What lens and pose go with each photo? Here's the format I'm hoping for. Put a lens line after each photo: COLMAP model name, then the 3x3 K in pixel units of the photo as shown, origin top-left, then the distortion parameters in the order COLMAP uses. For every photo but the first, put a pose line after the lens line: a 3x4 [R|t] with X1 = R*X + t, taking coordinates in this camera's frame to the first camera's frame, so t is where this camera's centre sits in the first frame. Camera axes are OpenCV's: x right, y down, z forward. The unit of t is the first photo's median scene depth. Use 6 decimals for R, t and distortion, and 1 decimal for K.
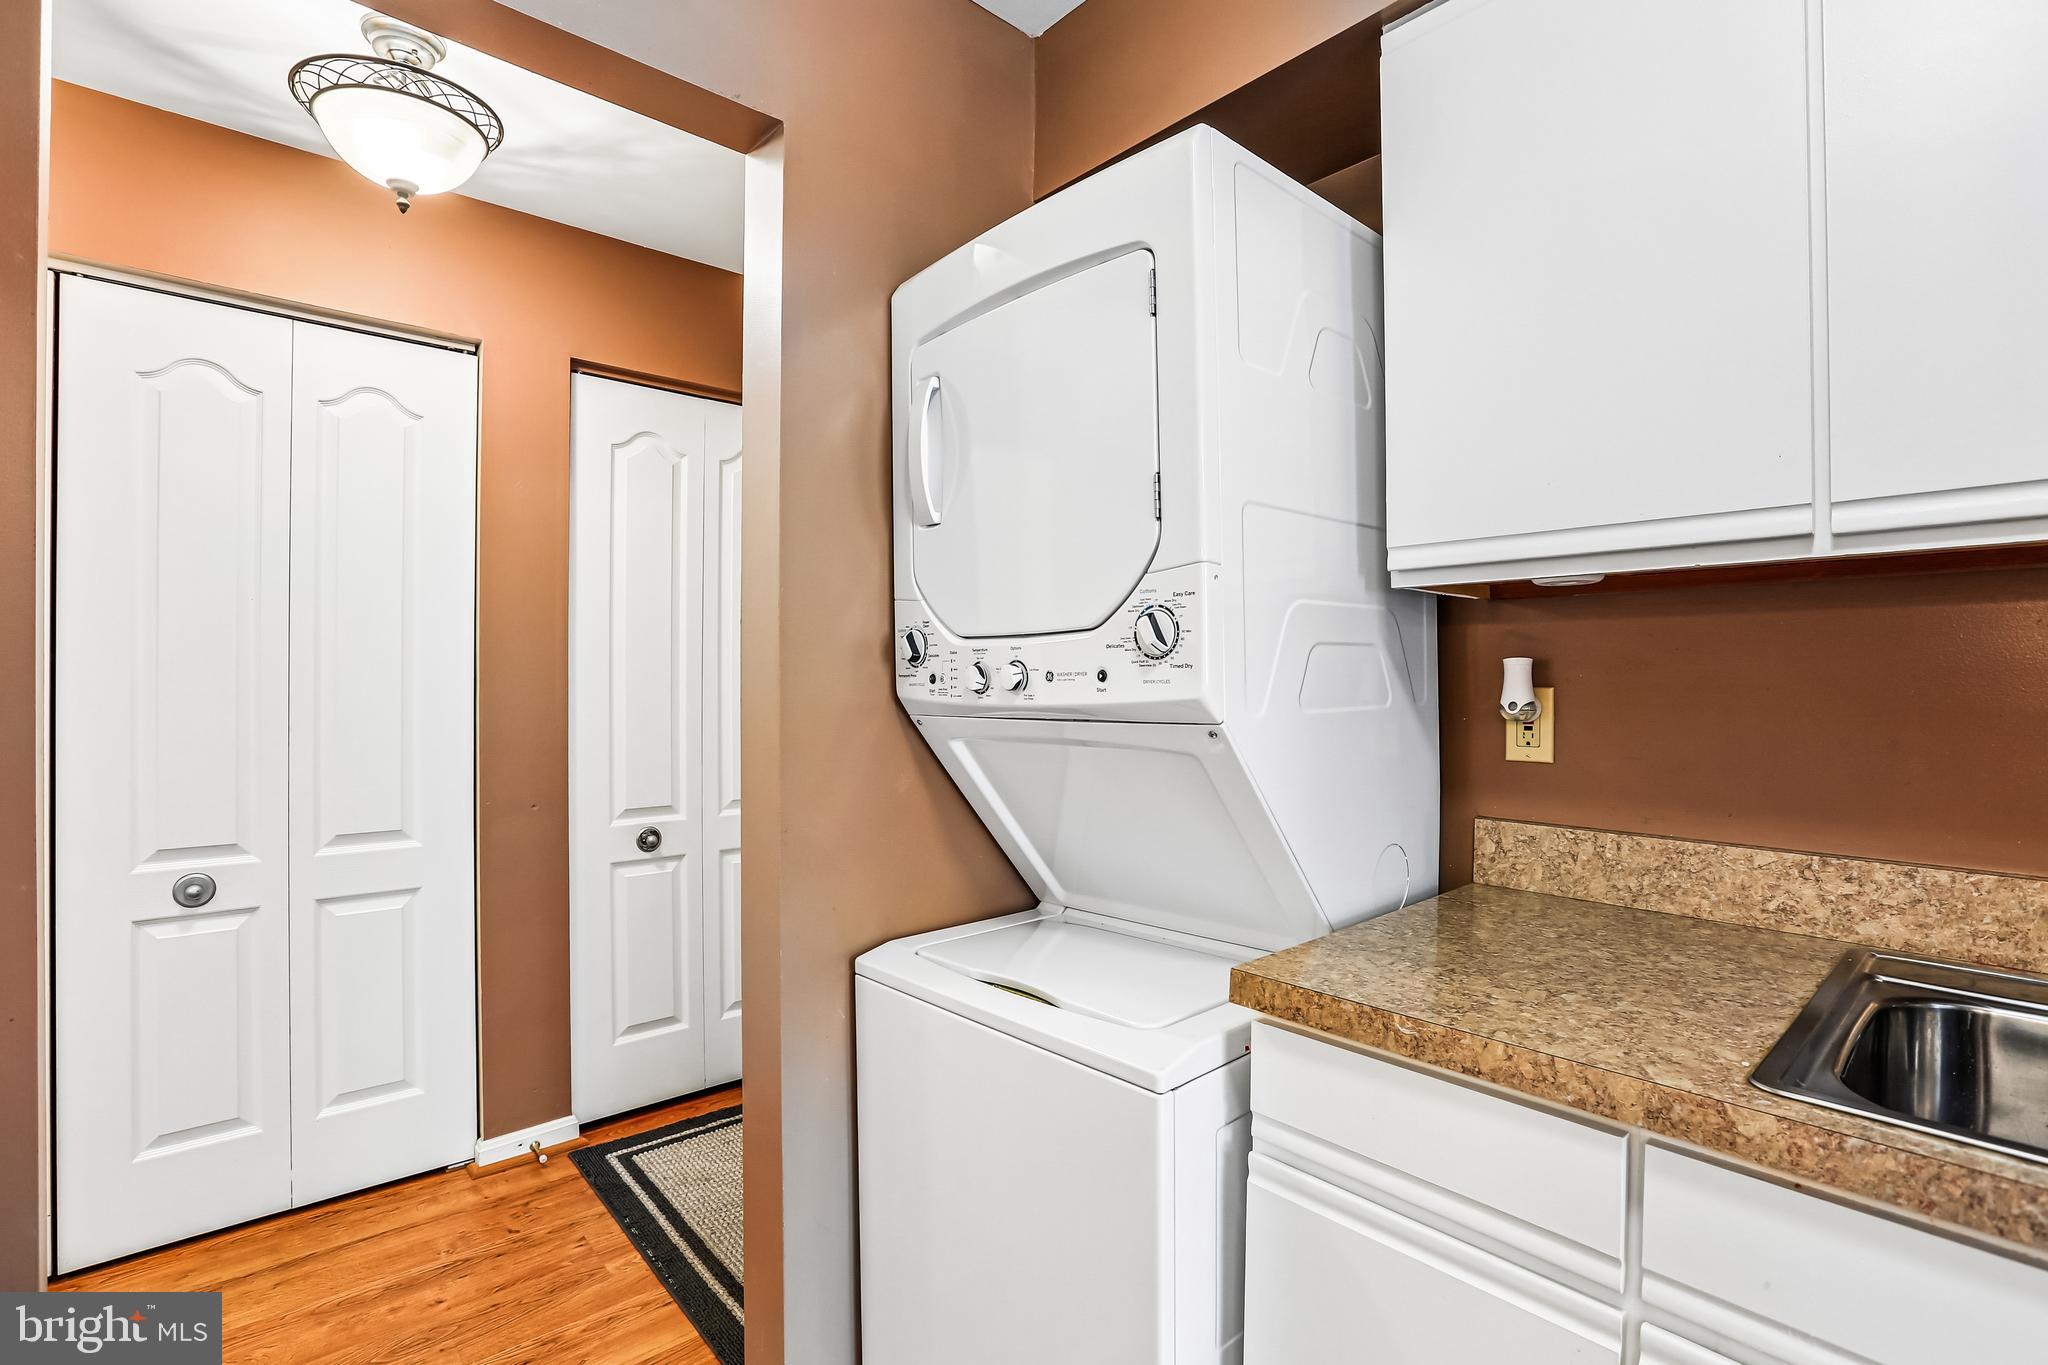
lens RADIAL K [[957.1, 0, 1015.7], [0, 957.1, 683.2], [0, 0, 1]] dist [-0.053988, 0.019393]
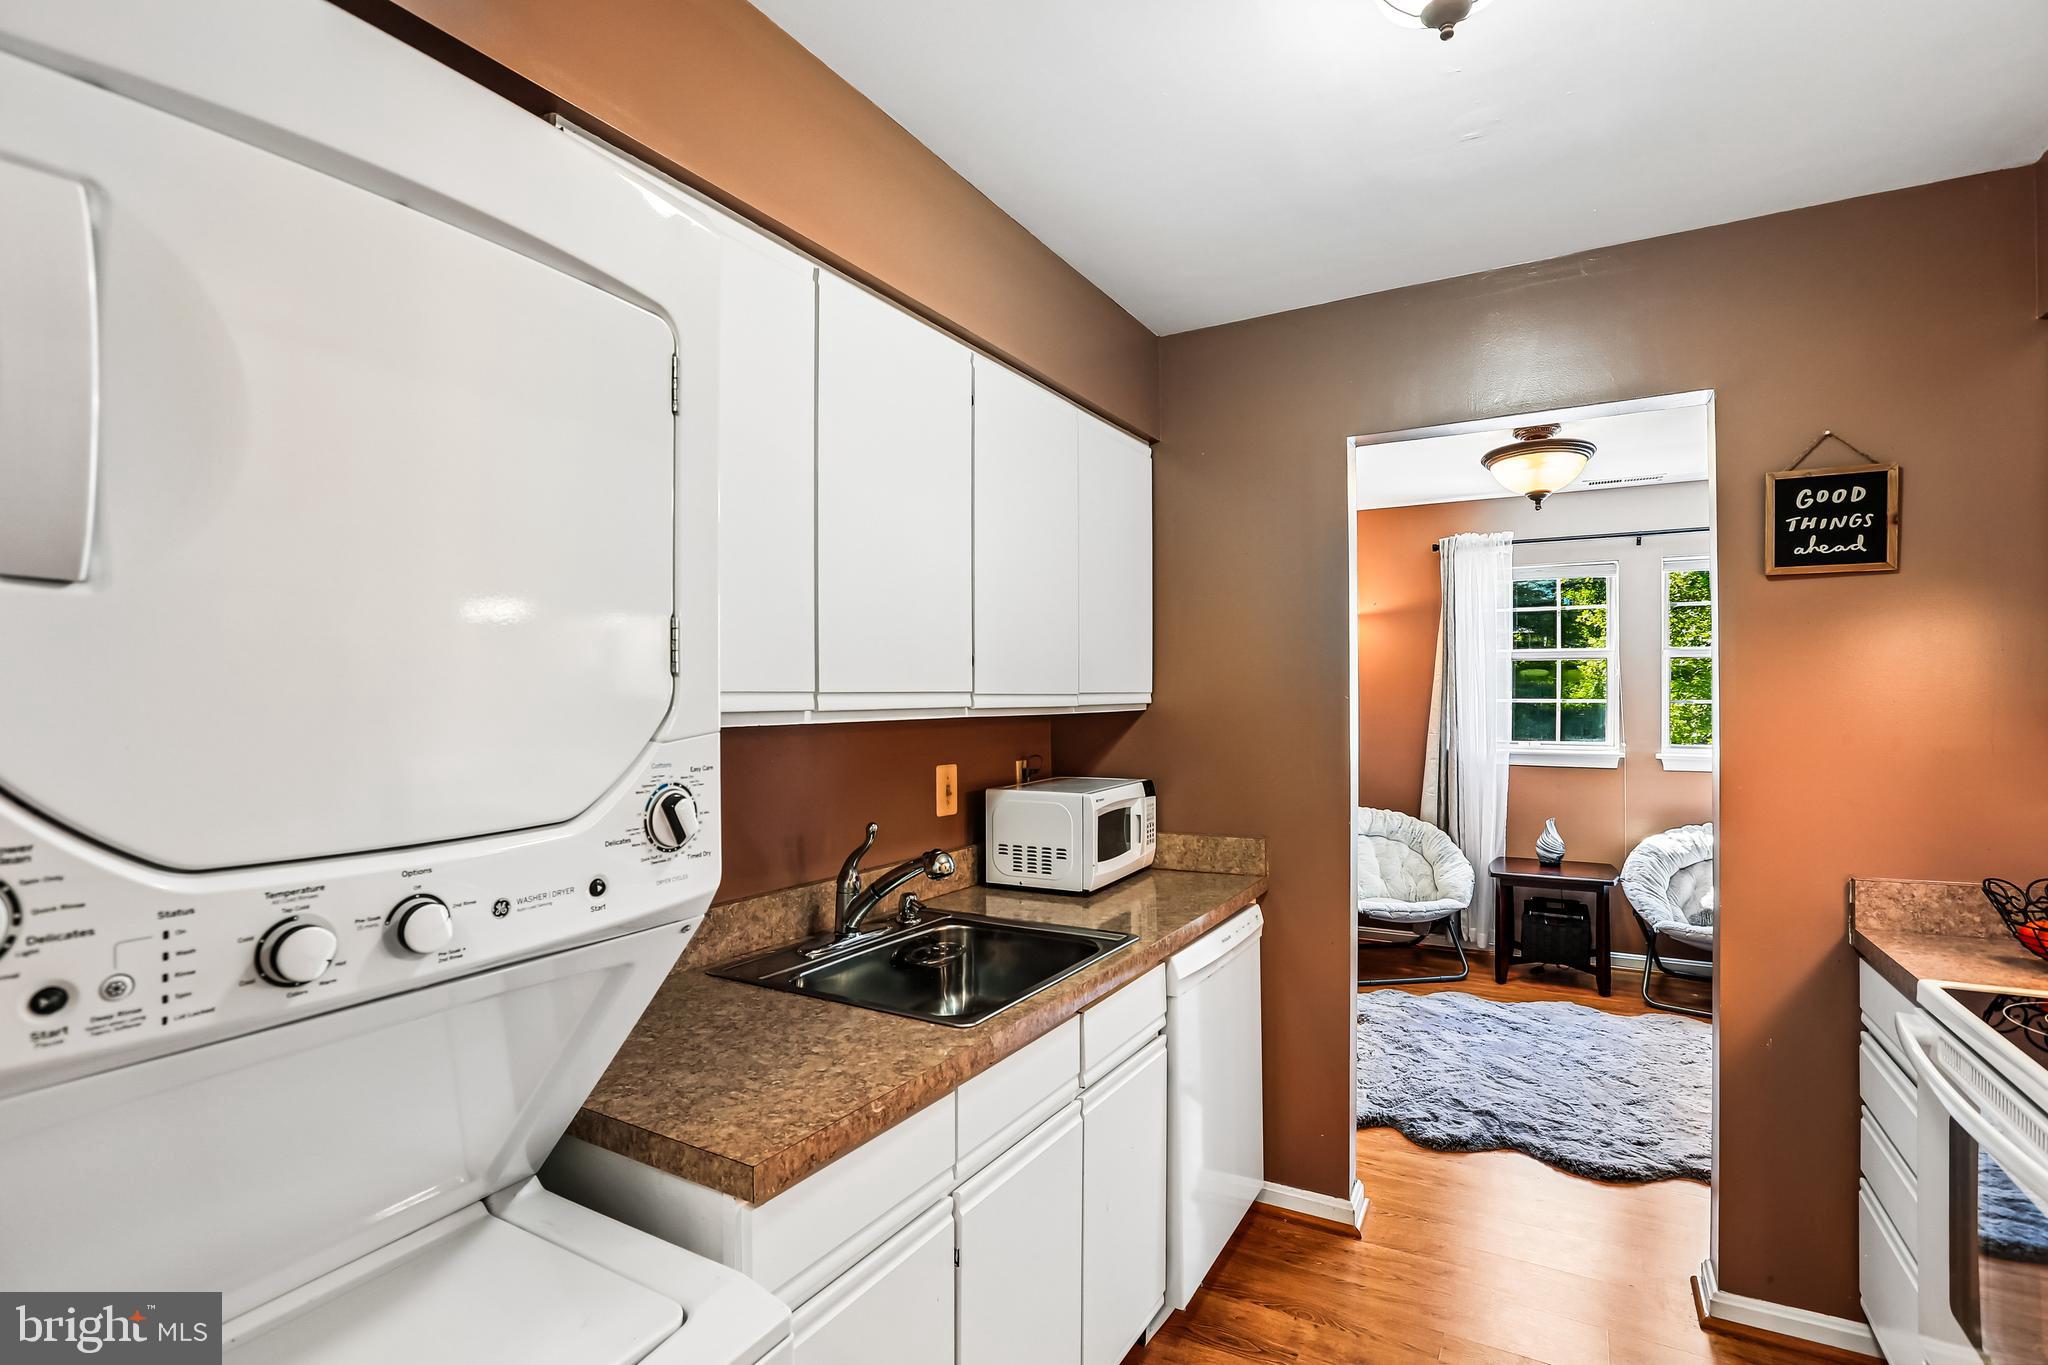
lens RADIAL K [[957.1, 0, 1015.7], [0, 957.1, 683.2], [0, 0, 1]] dist [-0.053988, 0.019393]
pose [[-0.310310, 0.014459, 0.950526, -0.746688], [0.008830, 0.999885, -0.012327, -0.164223], [-0.950595, 0.004568, -0.310402, 1.047172]]
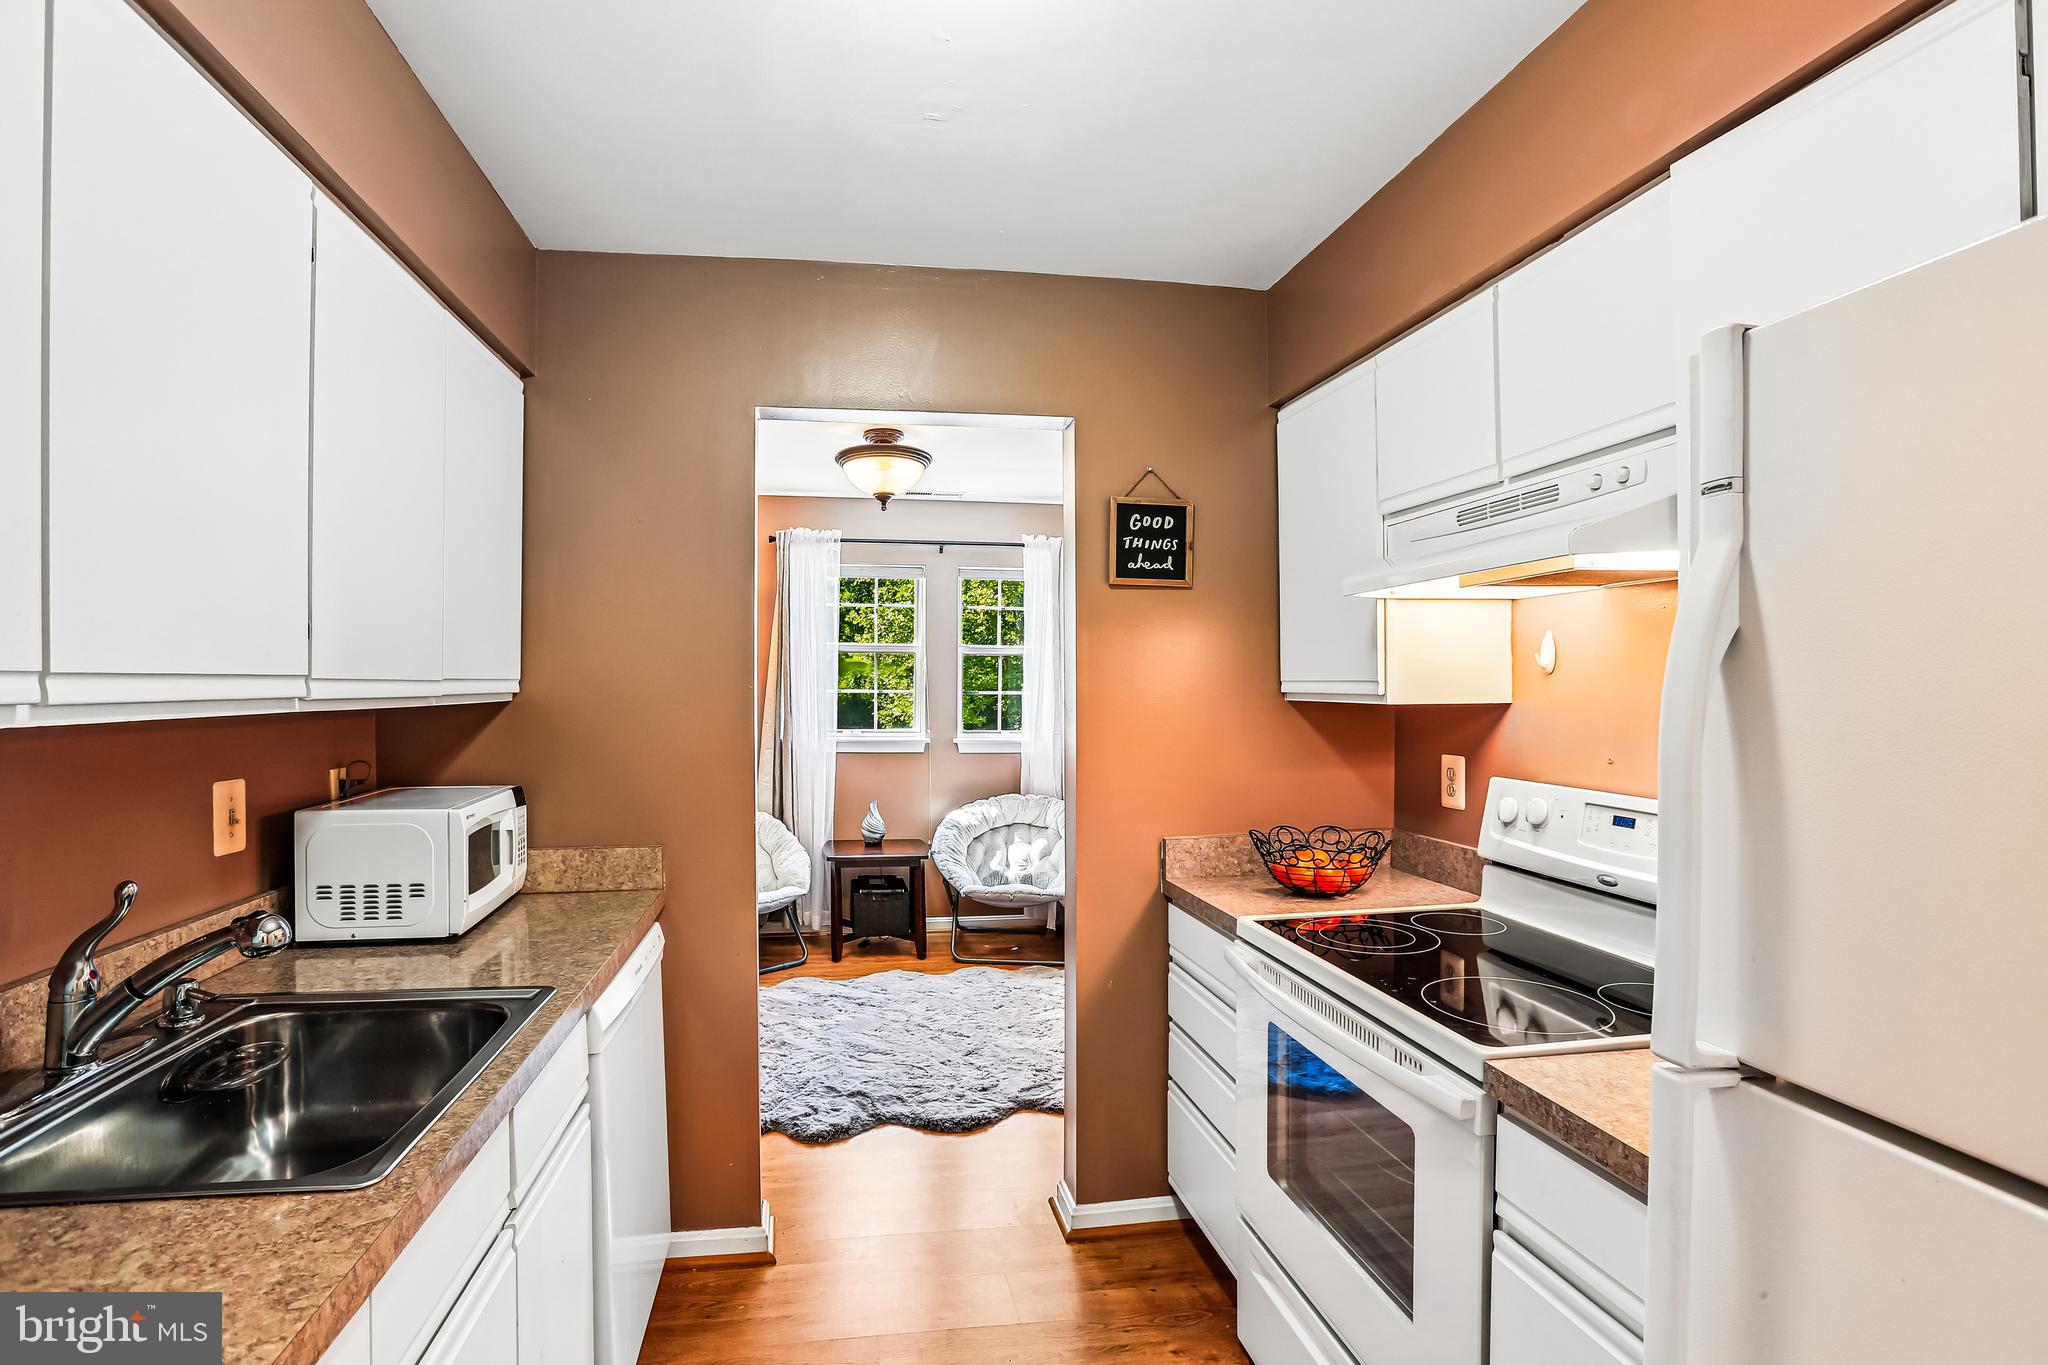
lens RADIAL K [[975.4, 0, 957.8], [0, 975.4, 686.1], [0, 0, 1]] dist [-0.067023, 0.034334]
pose [[-0.828934, -0.003006, 0.559338, -0.380592], [-0.000662, 0.999990, 0.004394, -0.162160], [-0.559345, 0.003272, -0.828928, 1.123309]]
